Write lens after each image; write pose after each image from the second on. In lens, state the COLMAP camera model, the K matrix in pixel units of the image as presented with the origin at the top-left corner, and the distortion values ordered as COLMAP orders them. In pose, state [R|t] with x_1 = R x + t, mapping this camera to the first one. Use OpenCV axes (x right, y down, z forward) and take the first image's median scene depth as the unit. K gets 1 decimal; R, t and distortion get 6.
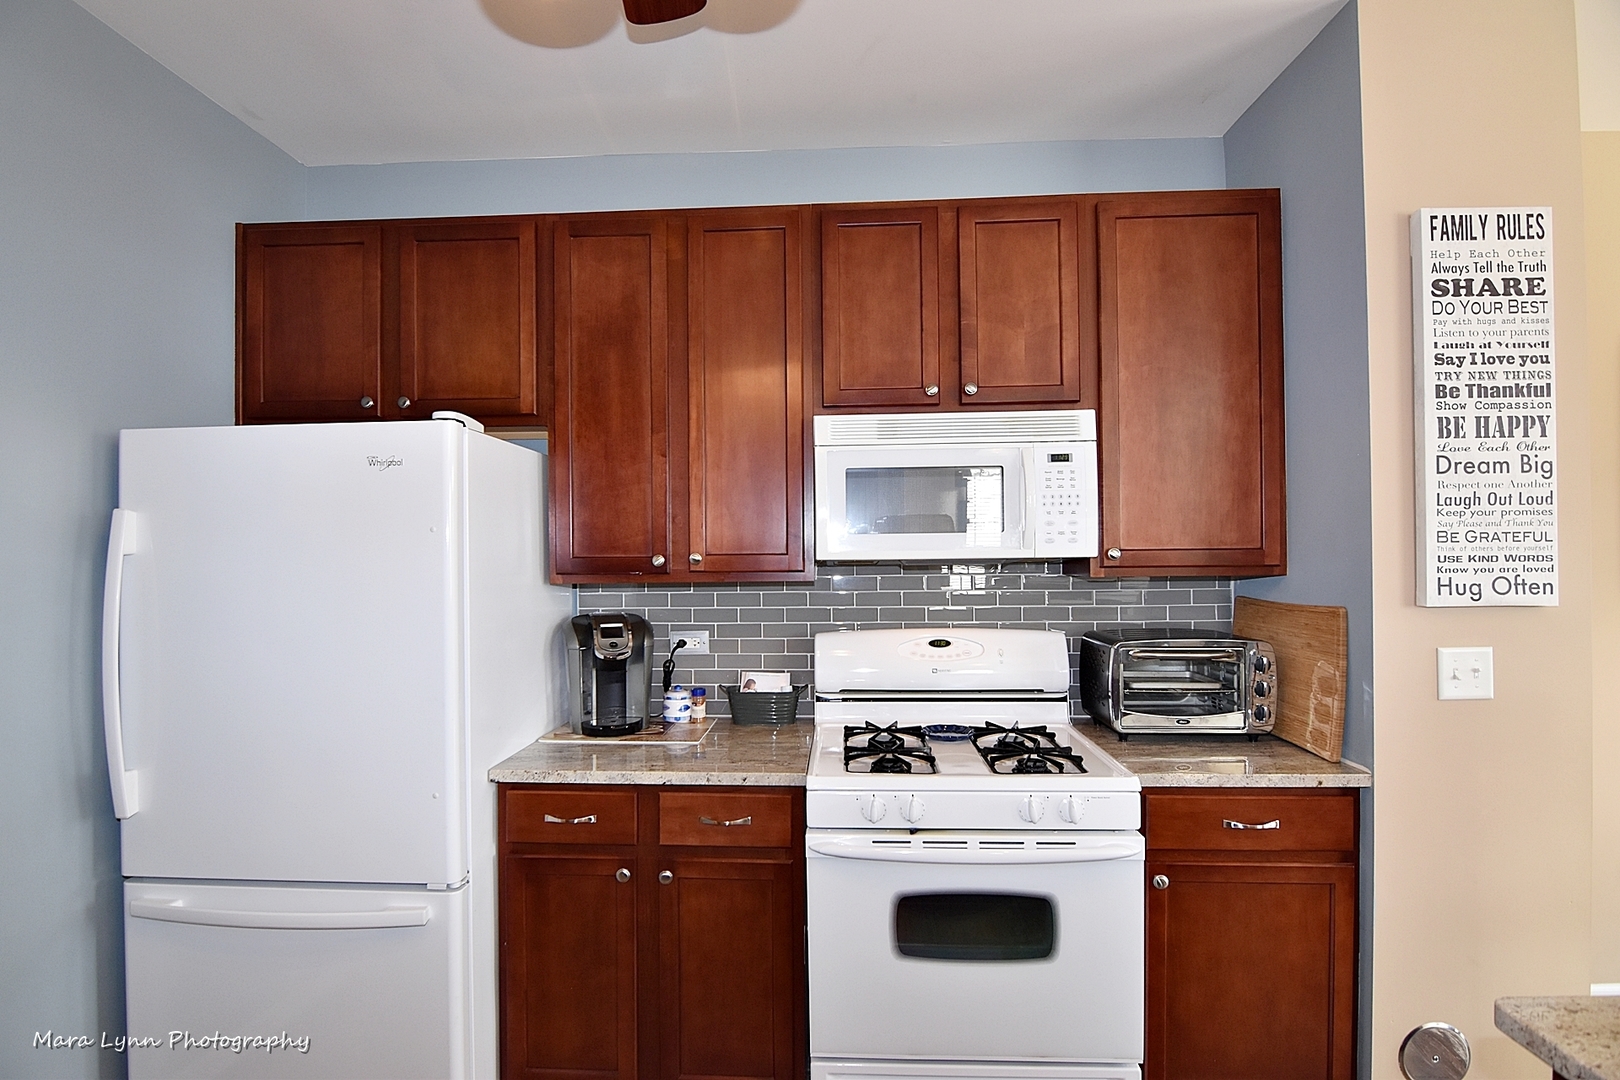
lens RADIAL K [[784.8, 0, 797.3], [0, 784.8, 548.4], [0, 0, 1]] dist [-0.008974, -0.007451]
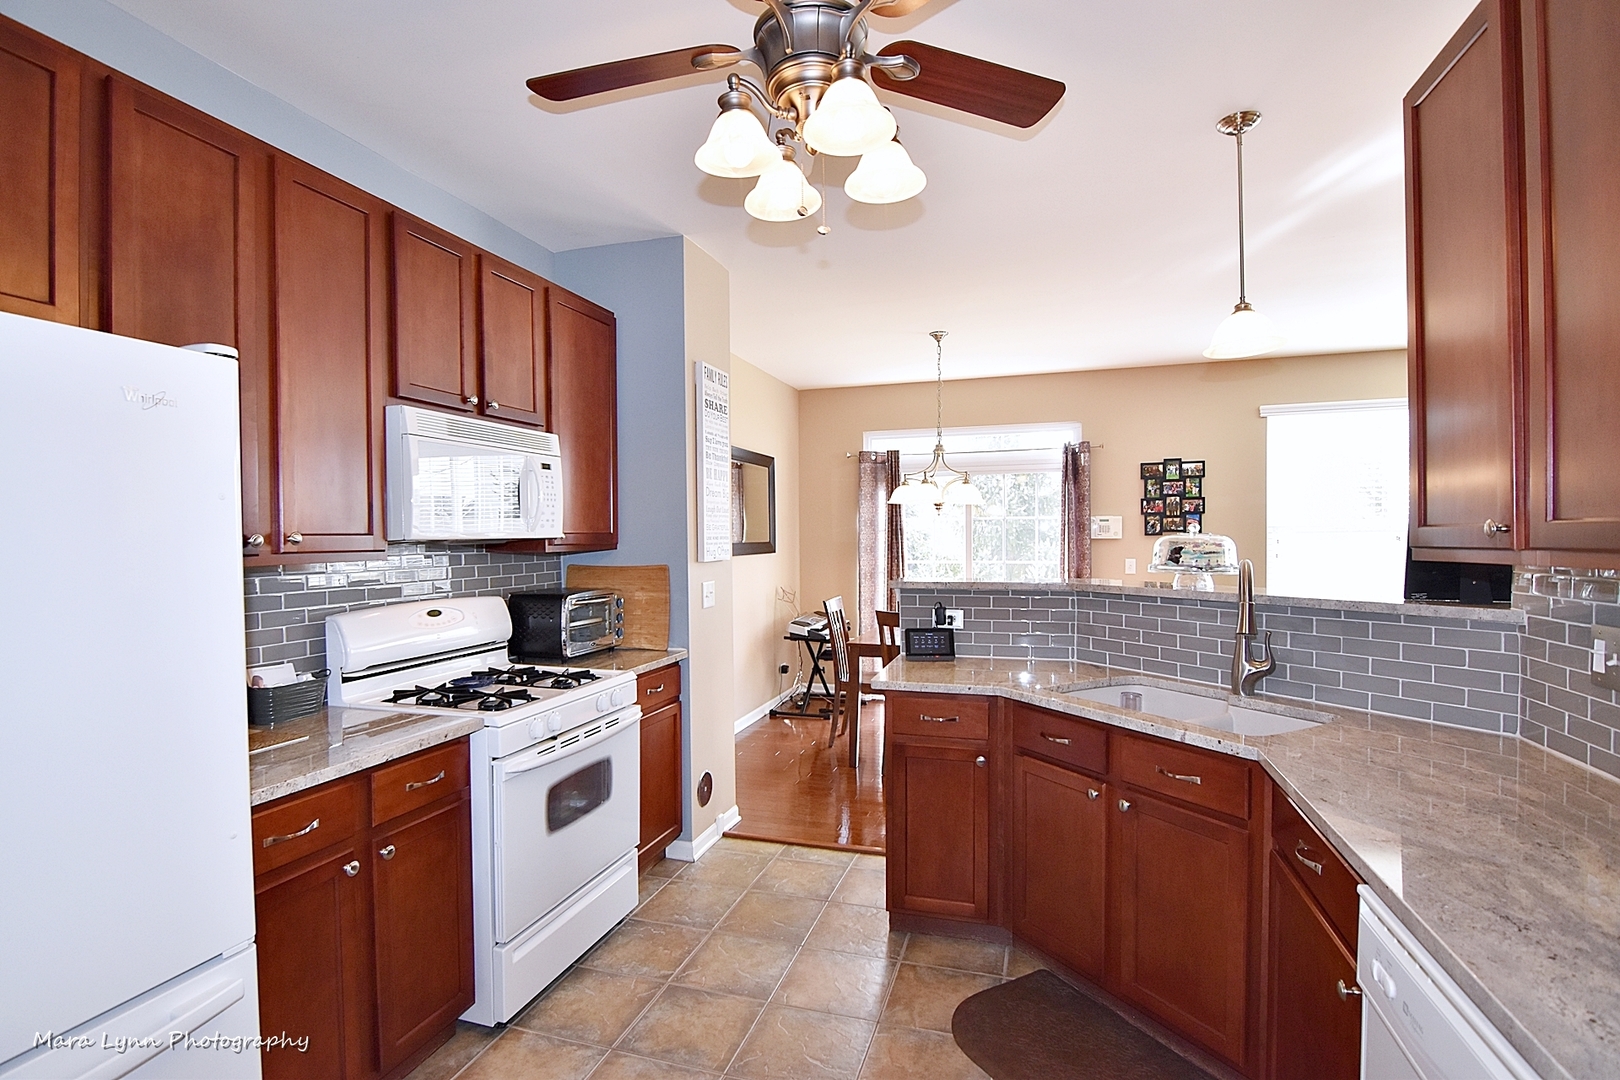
lens RADIAL K [[784.8, 0, 793.3], [0, 784.8, 547.8], [0, 0, 1]] dist [-0.008974, -0.007451]
pose [[0.262511, -0.008570, 0.964891, -1.074289], [0.003392, 0.999963, 0.007958, 0.023102], [-0.964923, 0.001184, 0.262530, 0.251966]]
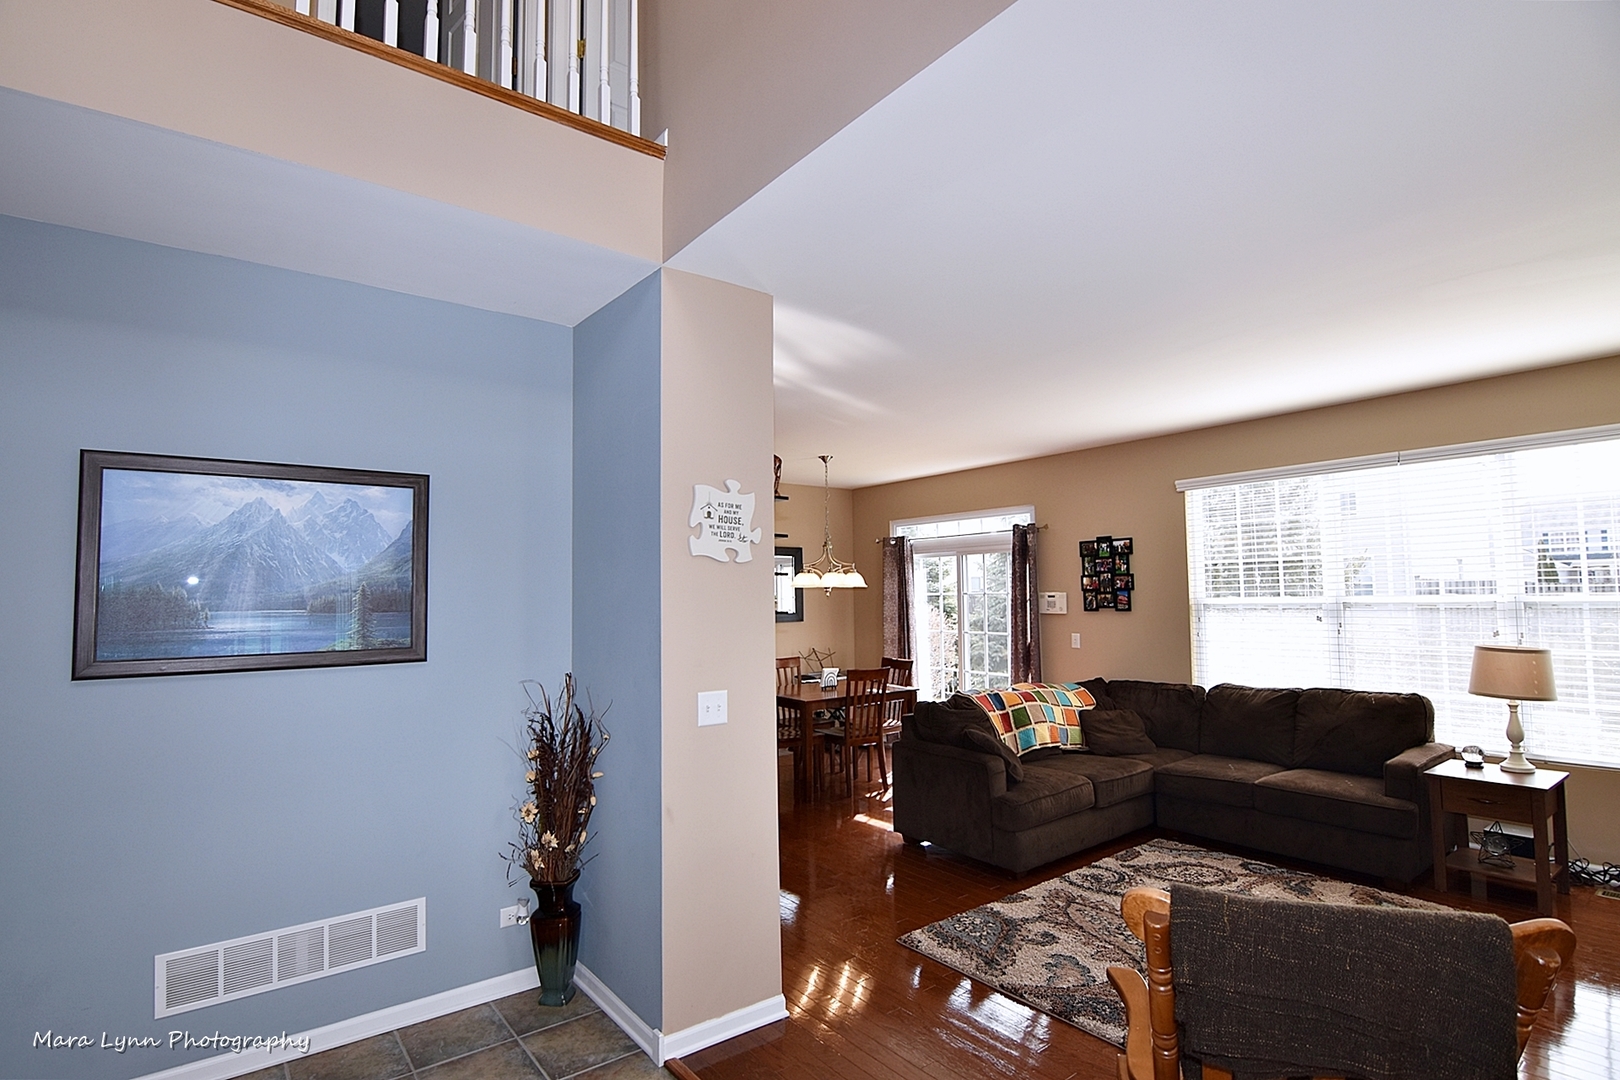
lens RADIAL K [[784.8, 0, 803.2], [0, 784.8, 550.6], [0, 0, 1]] dist [-0.008974, -0.007451]
pose [[0.761699, 0.035504, 0.646957, -0.642393], [0.004510, 0.998183, -0.060088, -0.066993], [-0.647915, 0.048686, 0.760155, -2.323123]]
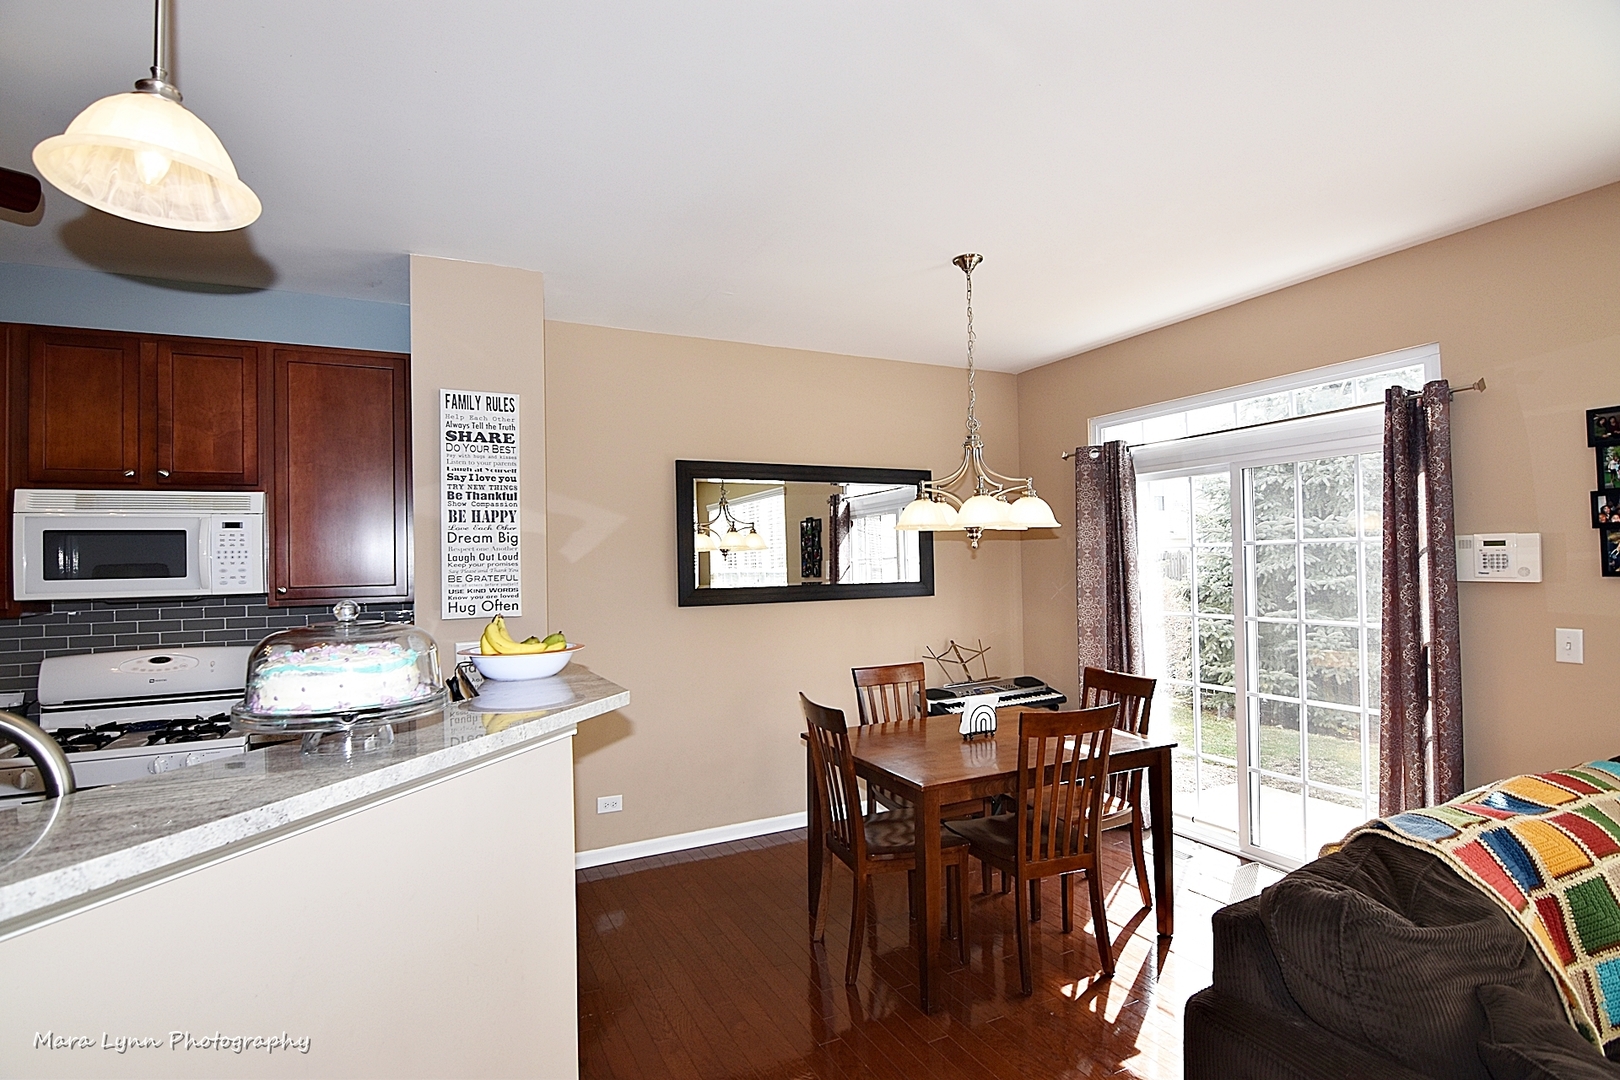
lens RADIAL K [[784.8, 0, 798.1], [0, 784.8, 548.5], [0, 0, 1]] dist [-0.008974, -0.007451]
pose [[0.873499, 0.001209, 0.486824, 0.654353], [0.010552, 0.999715, -0.021417, -0.037200], [-0.486711, 0.023845, 0.873237, -0.908003]]
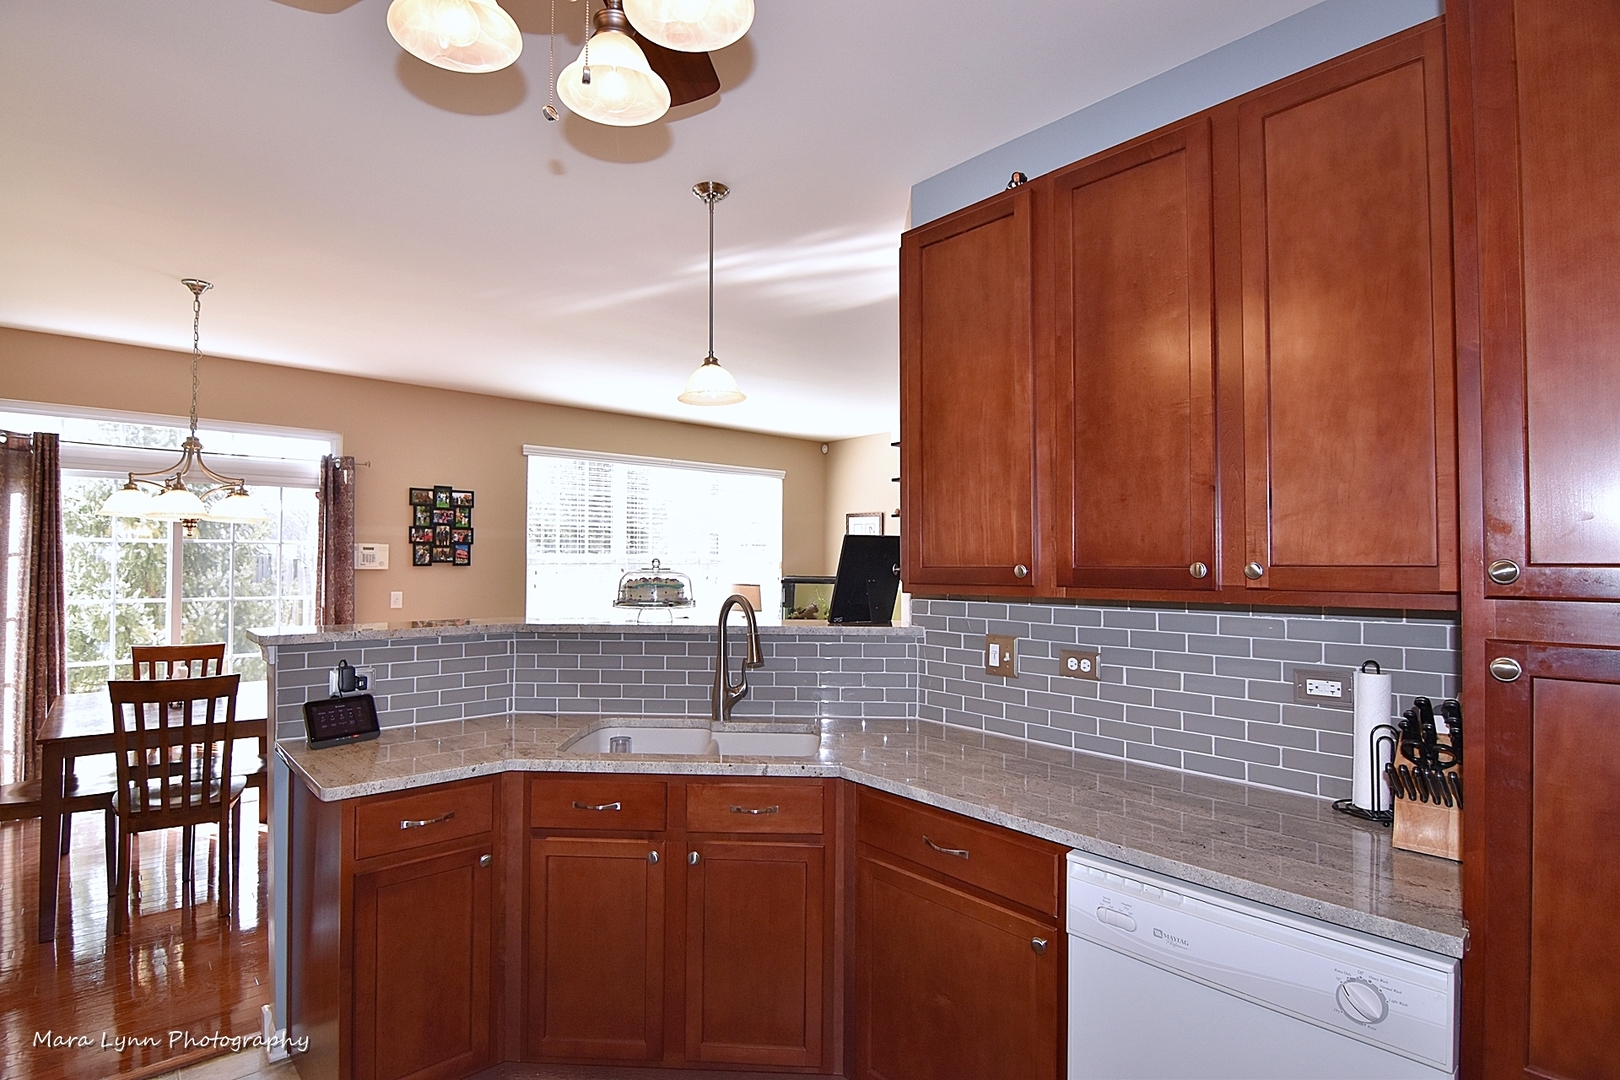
lens RADIAL K [[784.8, 0, 801.2], [0, 784.8, 546.6], [0, 0, 1]] dist [-0.008974, -0.007451]
pose [[-0.694791, 0.019371, 0.718950, -0.727424], [-0.000936, 0.999612, -0.027837, 0.009440], [-0.719211, -0.020014, -0.694504, 0.759965]]
